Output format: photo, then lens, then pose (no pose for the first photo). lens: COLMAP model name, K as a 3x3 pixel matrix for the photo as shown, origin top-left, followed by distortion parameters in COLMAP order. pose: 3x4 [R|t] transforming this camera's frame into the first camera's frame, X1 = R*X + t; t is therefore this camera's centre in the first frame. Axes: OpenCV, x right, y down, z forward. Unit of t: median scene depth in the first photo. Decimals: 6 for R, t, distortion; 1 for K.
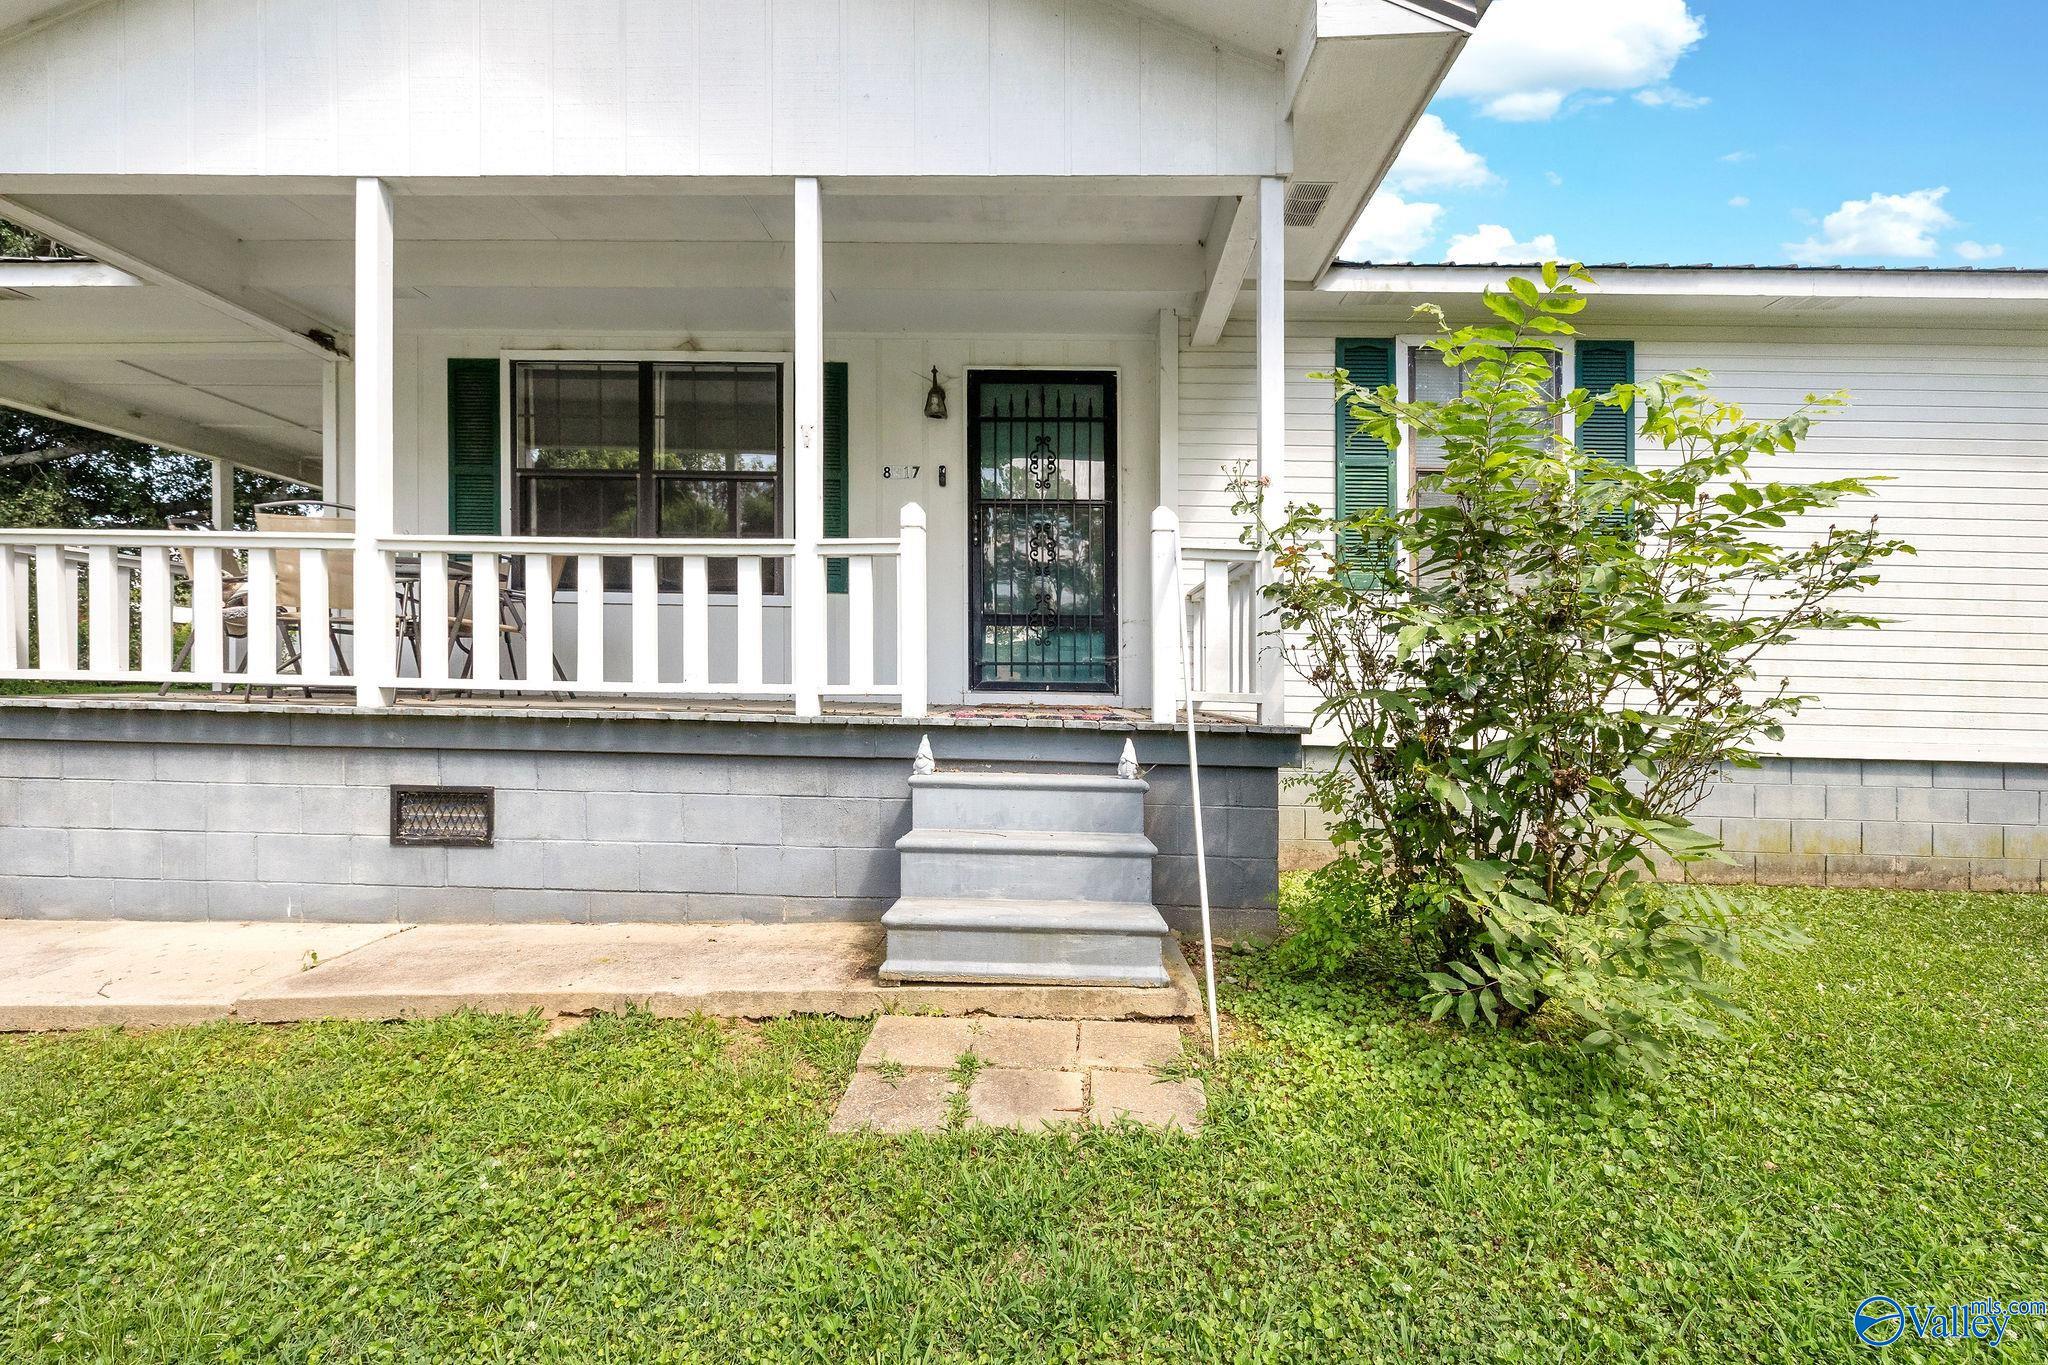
lens RADIAL K [[889.4, 0, 1024.4], [0, 889.4, 705.4], [0, 0, 1]] dist [0.000127, 0.000255]
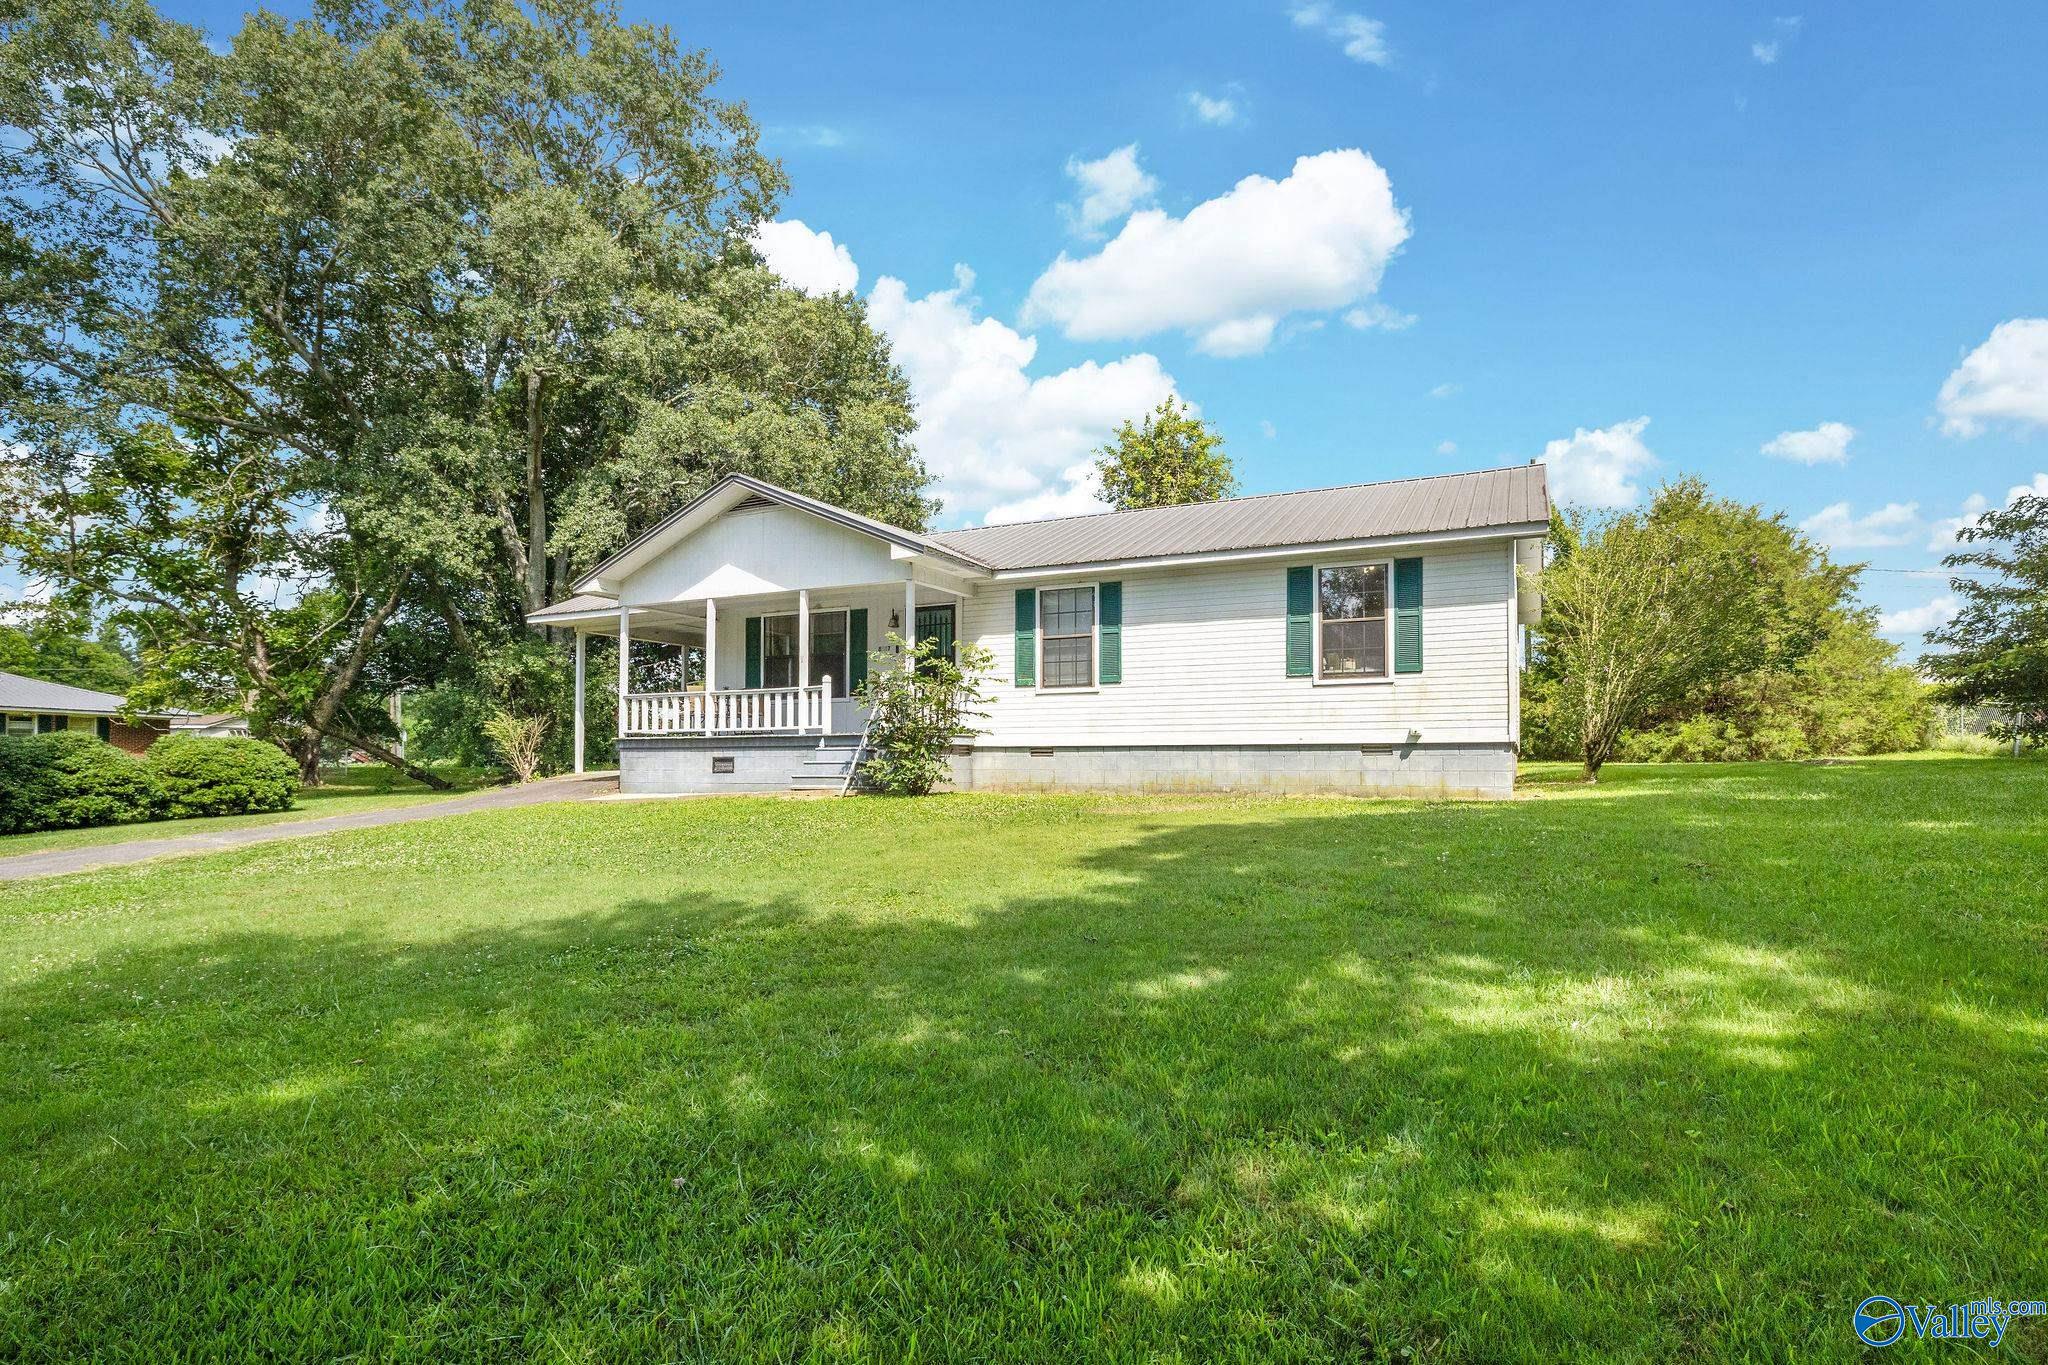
lens RADIAL K [[1049.7, 0, 1014.3], [0, 1049.7, 714.3], [0, 0, 1]] dist [-0.000307, -0.000127]
pose [[0.907757, -0.040779, -0.417510, 2.300797], [0.008479, 0.996844, -0.078930, 0.269566], [0.419411, 0.068109, 0.905238, -2.490387]]
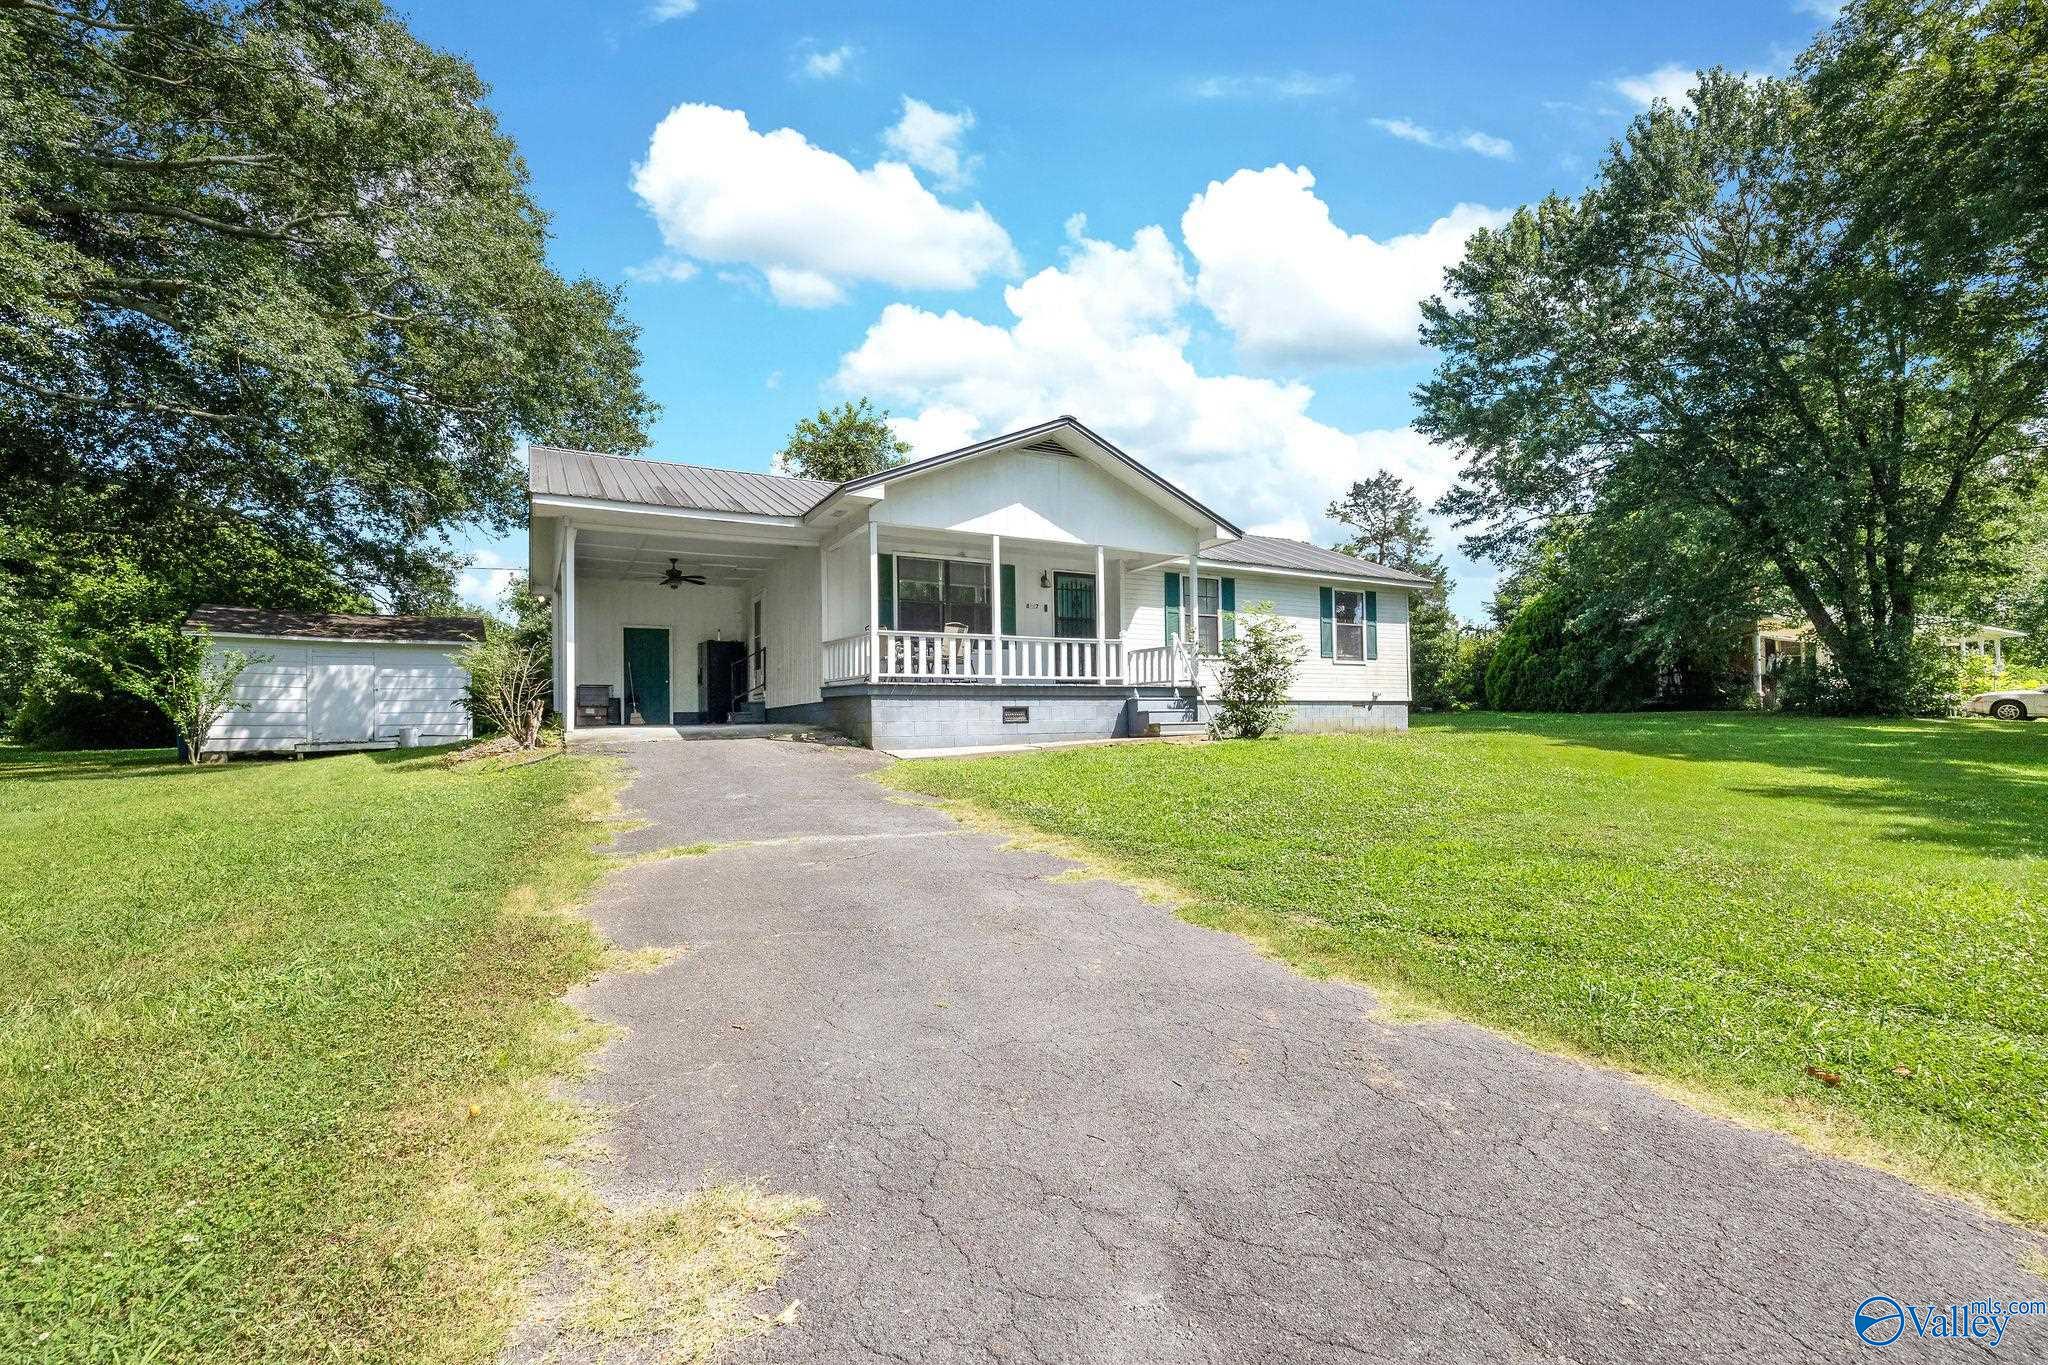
lens RADIAL K [[889.4, 0, 1024.4], [0, 889.4, 705.4], [0, 0, 1]] dist [0.000127, 0.000255]
pose [[0.860345, -0.019893, 0.509323, -2.418518], [0.040848, 0.998715, -0.029992, 0.193725], [-0.508072, 0.046609, 0.860052, -2.062896]]
